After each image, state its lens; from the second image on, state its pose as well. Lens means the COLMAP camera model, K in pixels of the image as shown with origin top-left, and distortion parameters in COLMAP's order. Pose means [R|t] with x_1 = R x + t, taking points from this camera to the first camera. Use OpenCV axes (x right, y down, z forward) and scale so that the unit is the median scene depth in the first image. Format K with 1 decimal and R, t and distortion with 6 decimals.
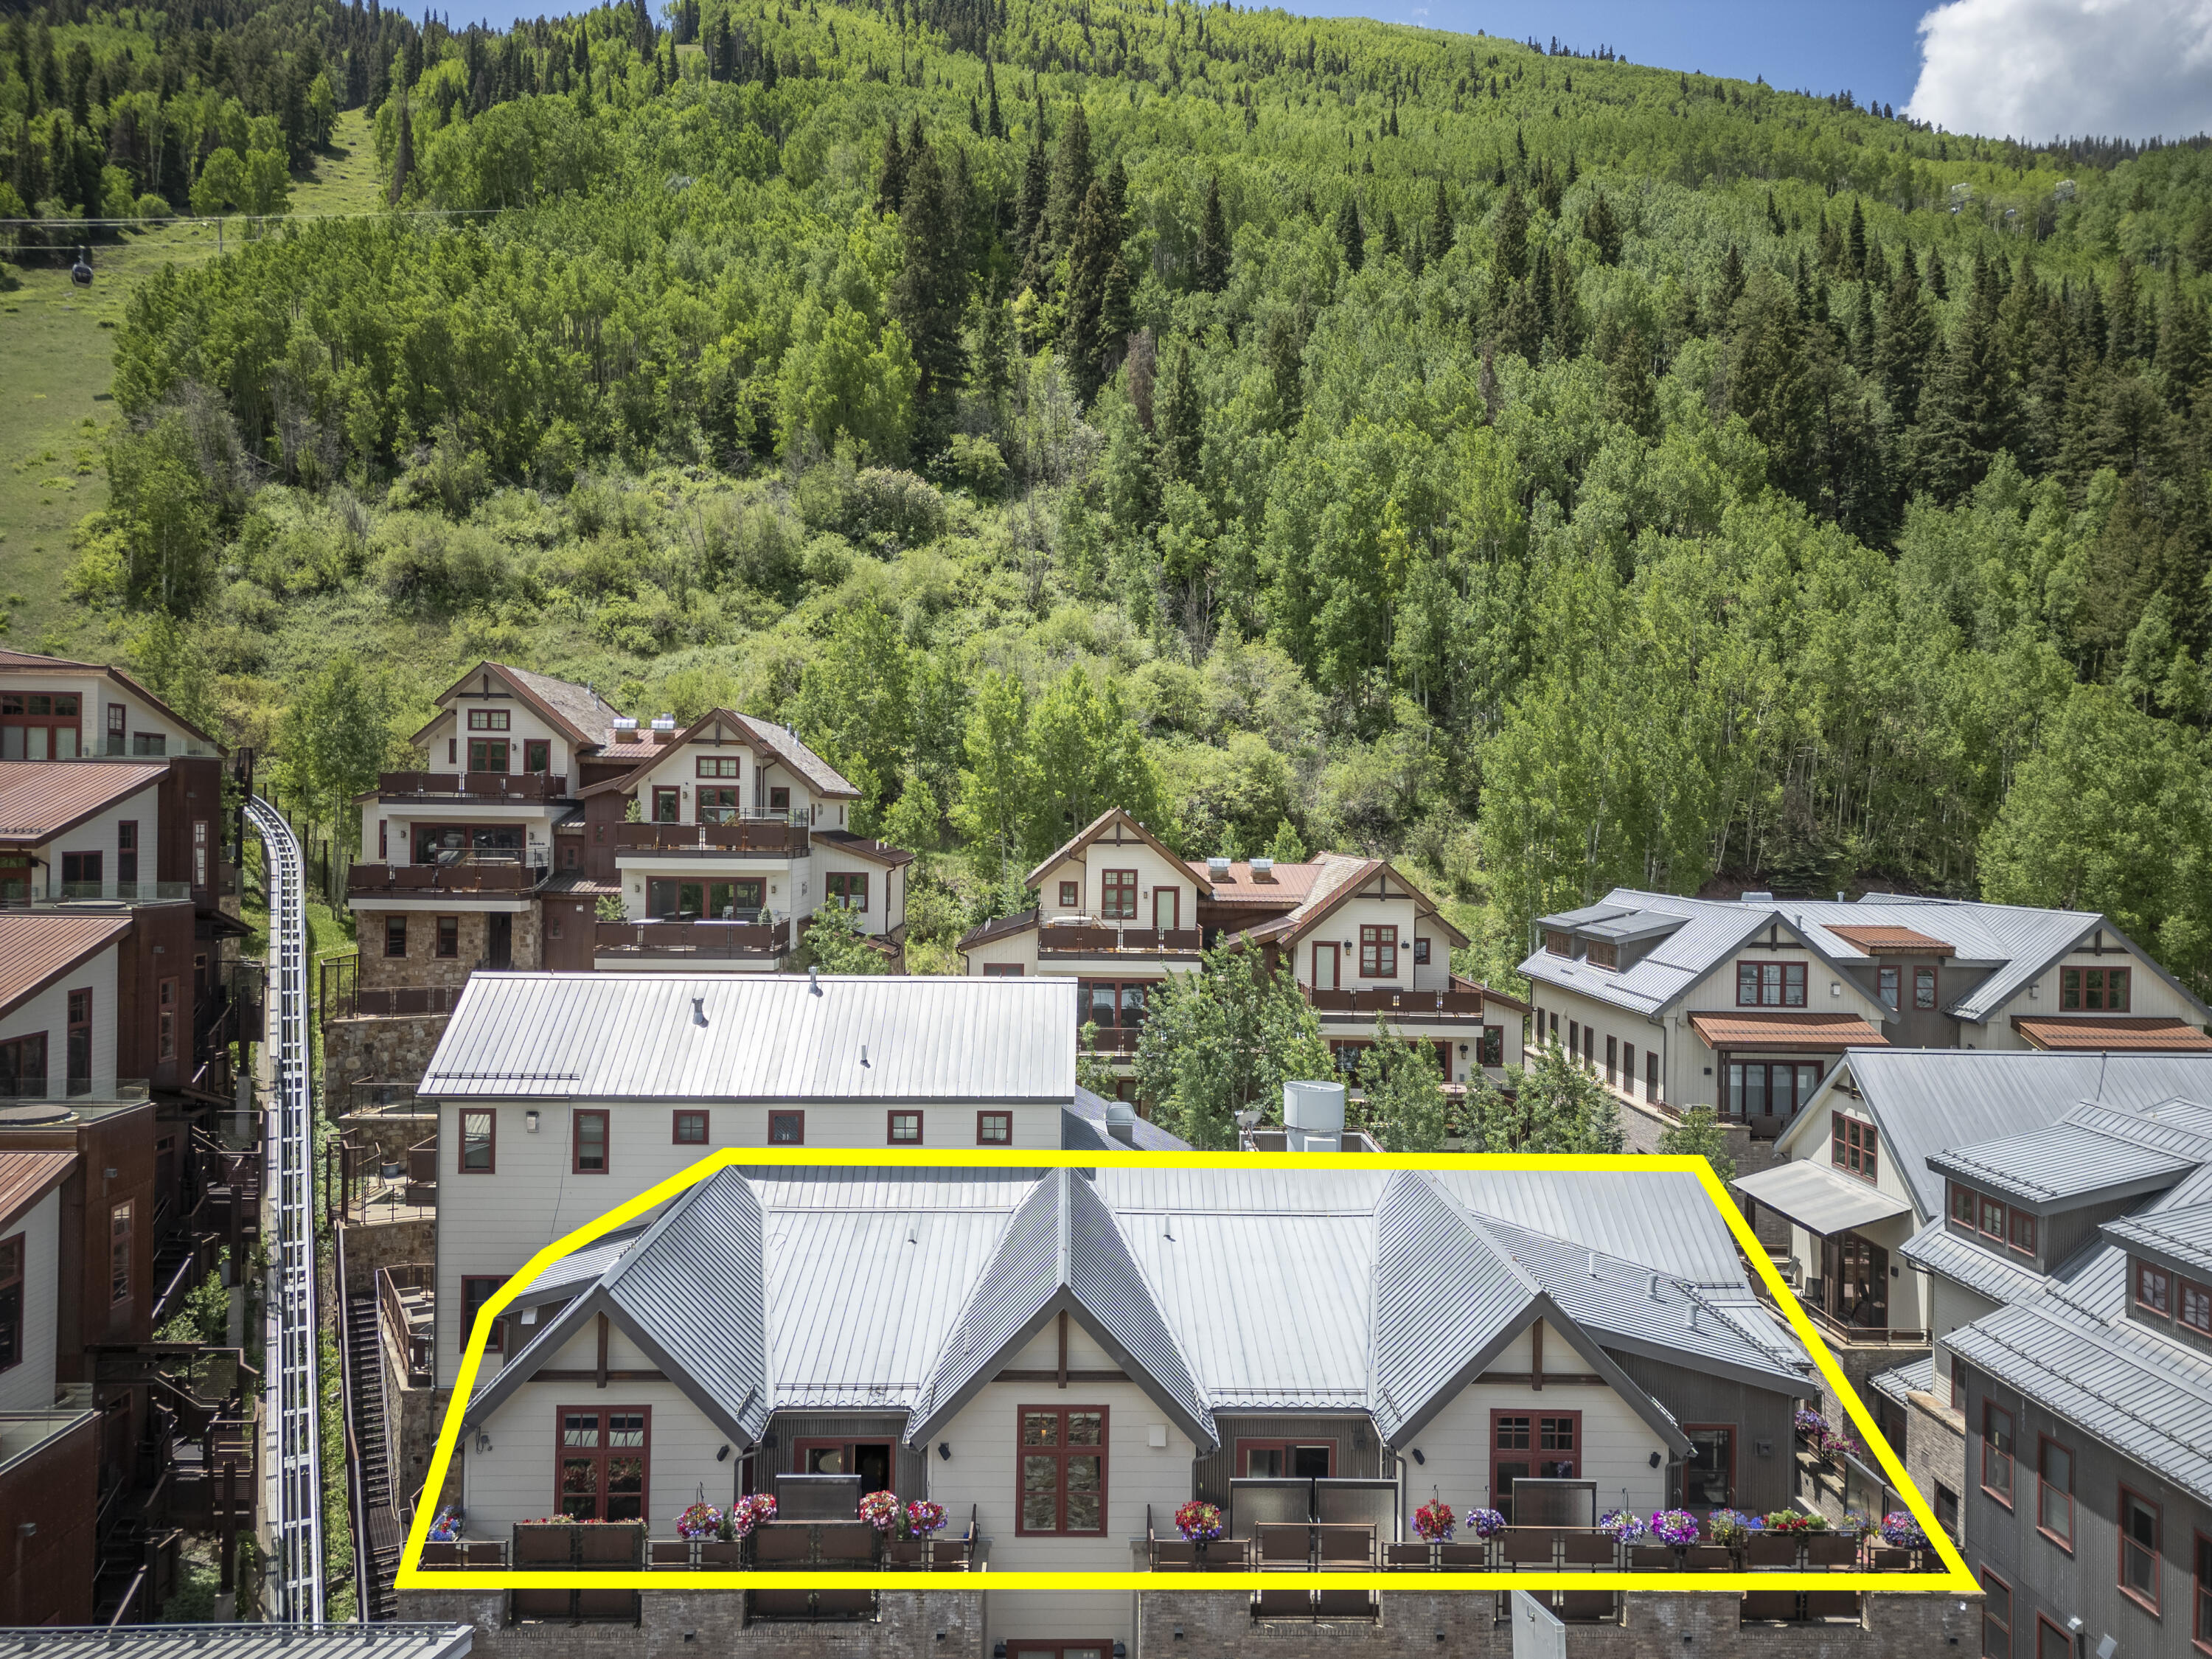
lens RADIAL K [[1518.7, 0, 1112.3], [0, 1518.7, 921.1], [0, 0, 1]] dist [0.053396, -0.043331]
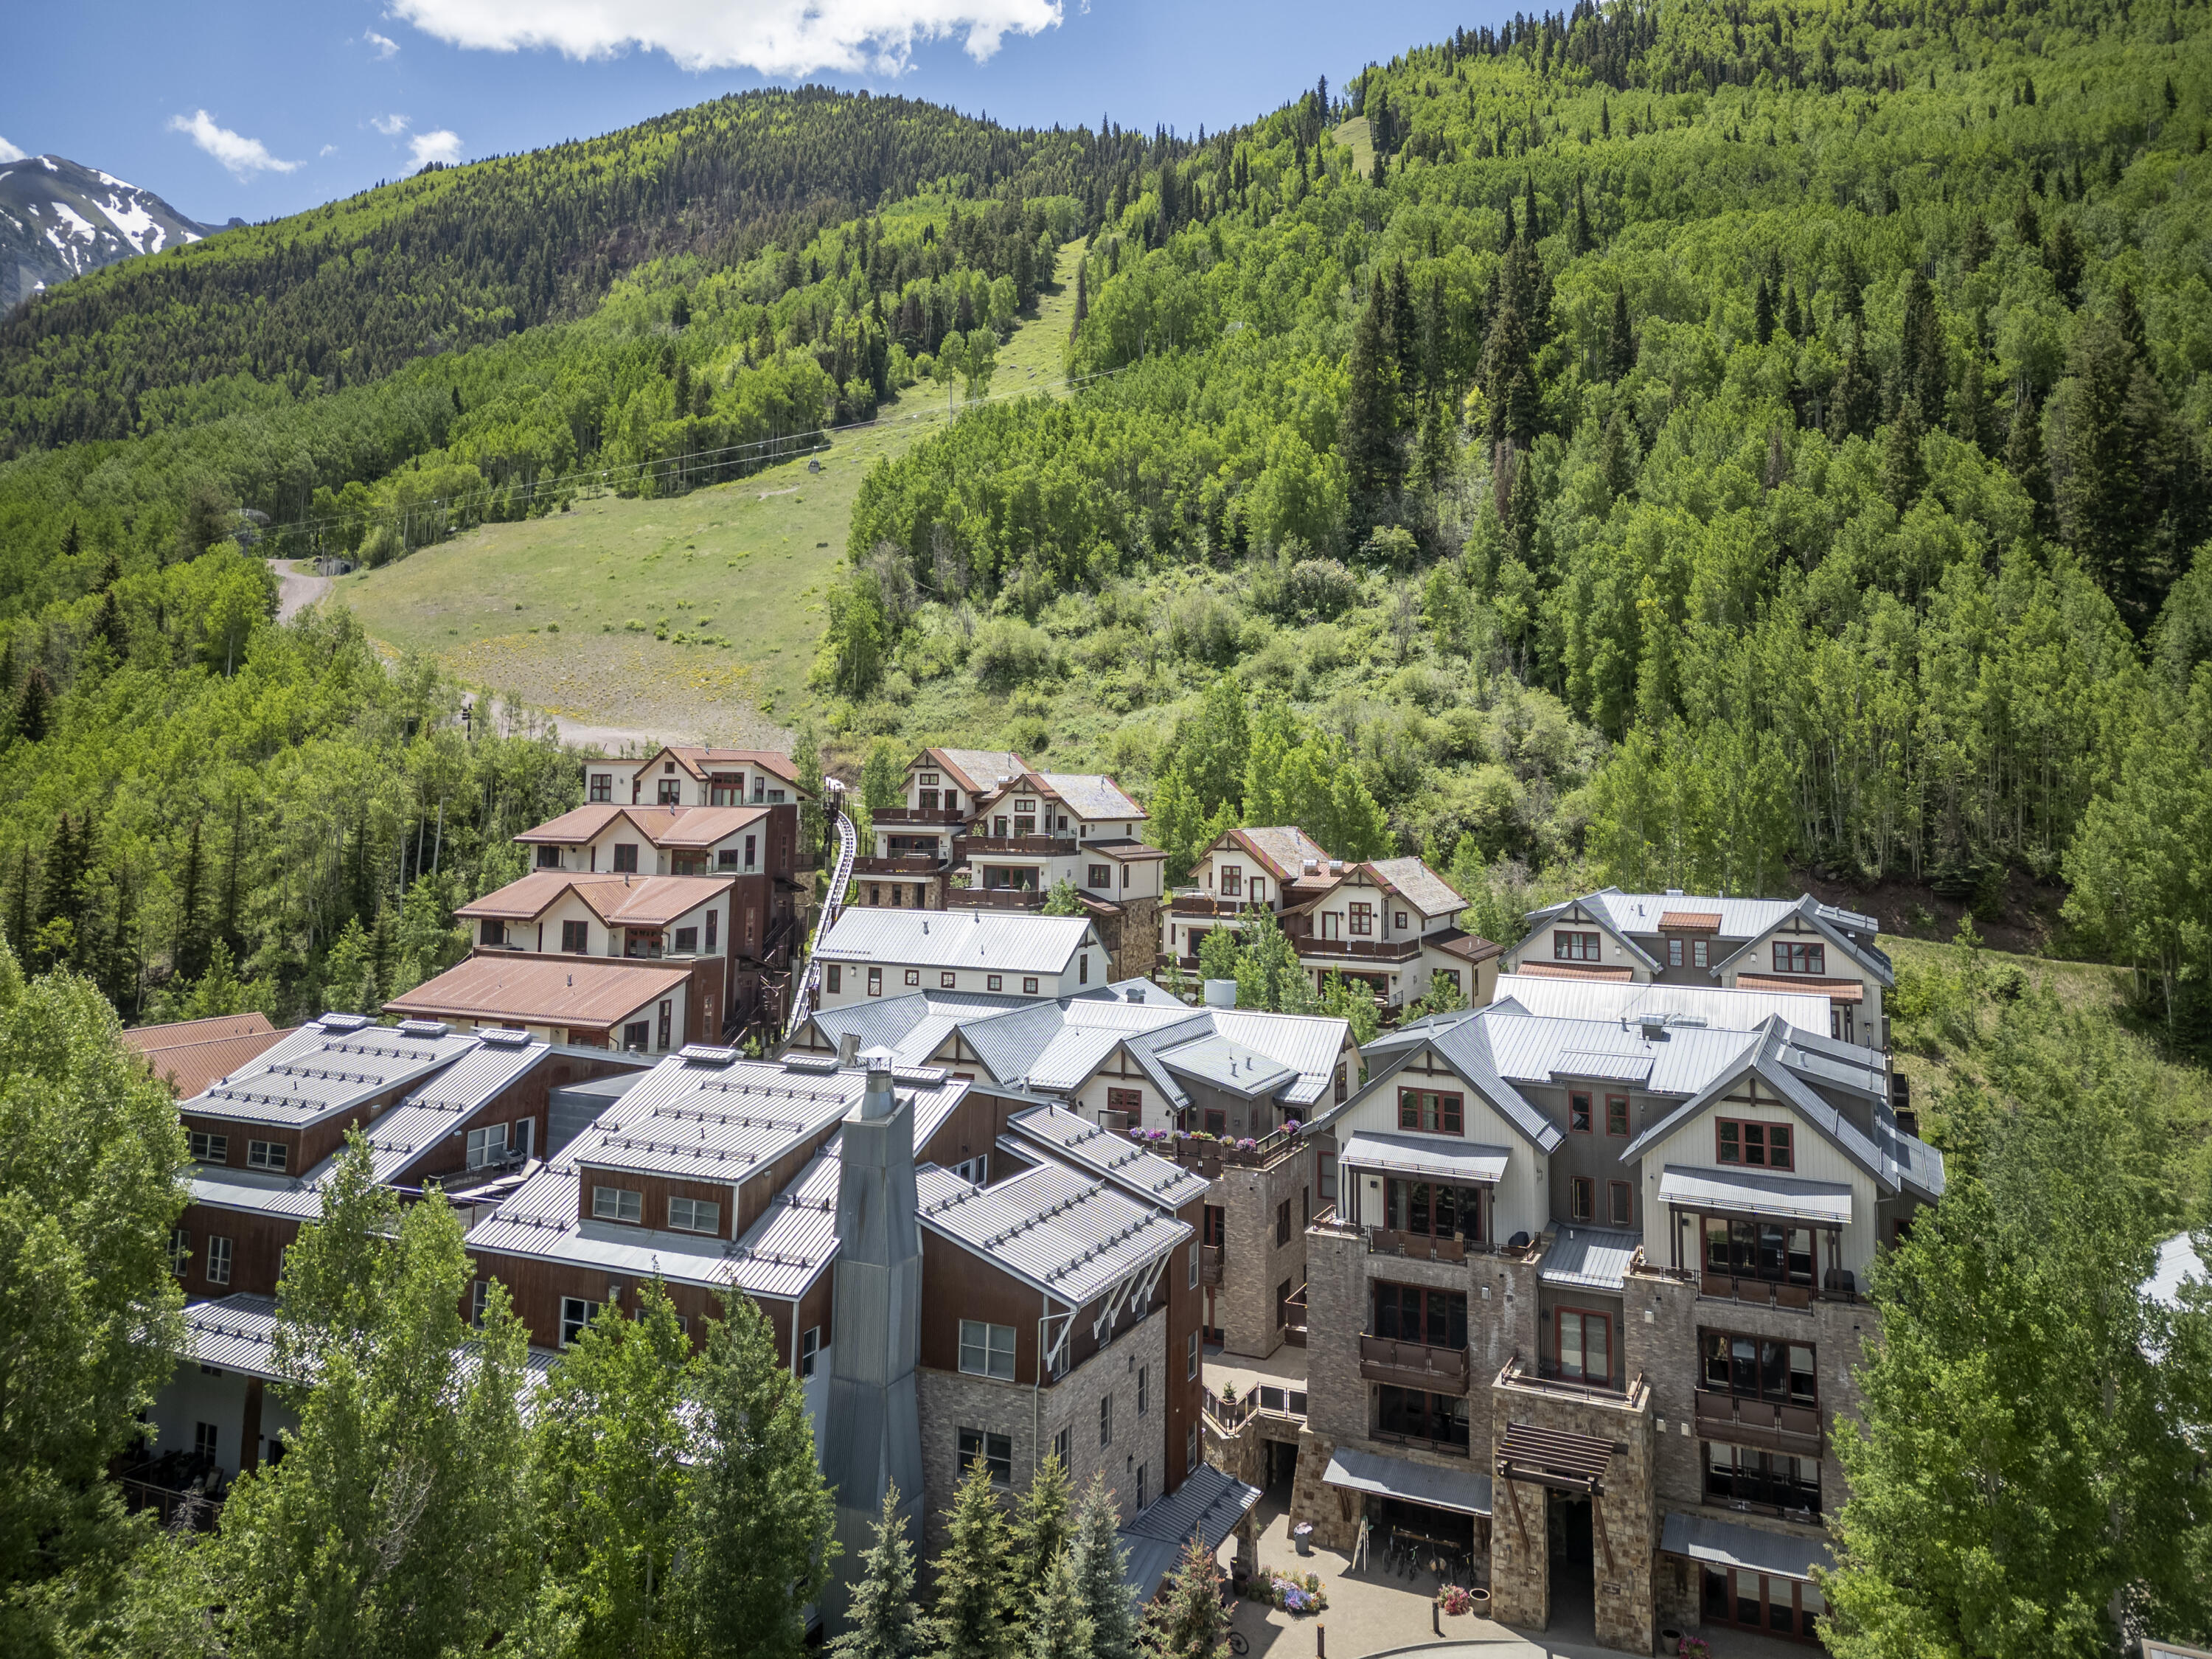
lens RADIAL K [[1555.6, 0, 1106.0], [0, 1555.6, 829.5], [0, 0, 1]] dist [0.078935, -0.079570]
pose [[0.892677, 0.007536, -0.450634, 0.332371], [-0.031286, 0.998484, -0.045277, 0.004073], [0.449610, 0.054516, 0.891560, -0.304173]]
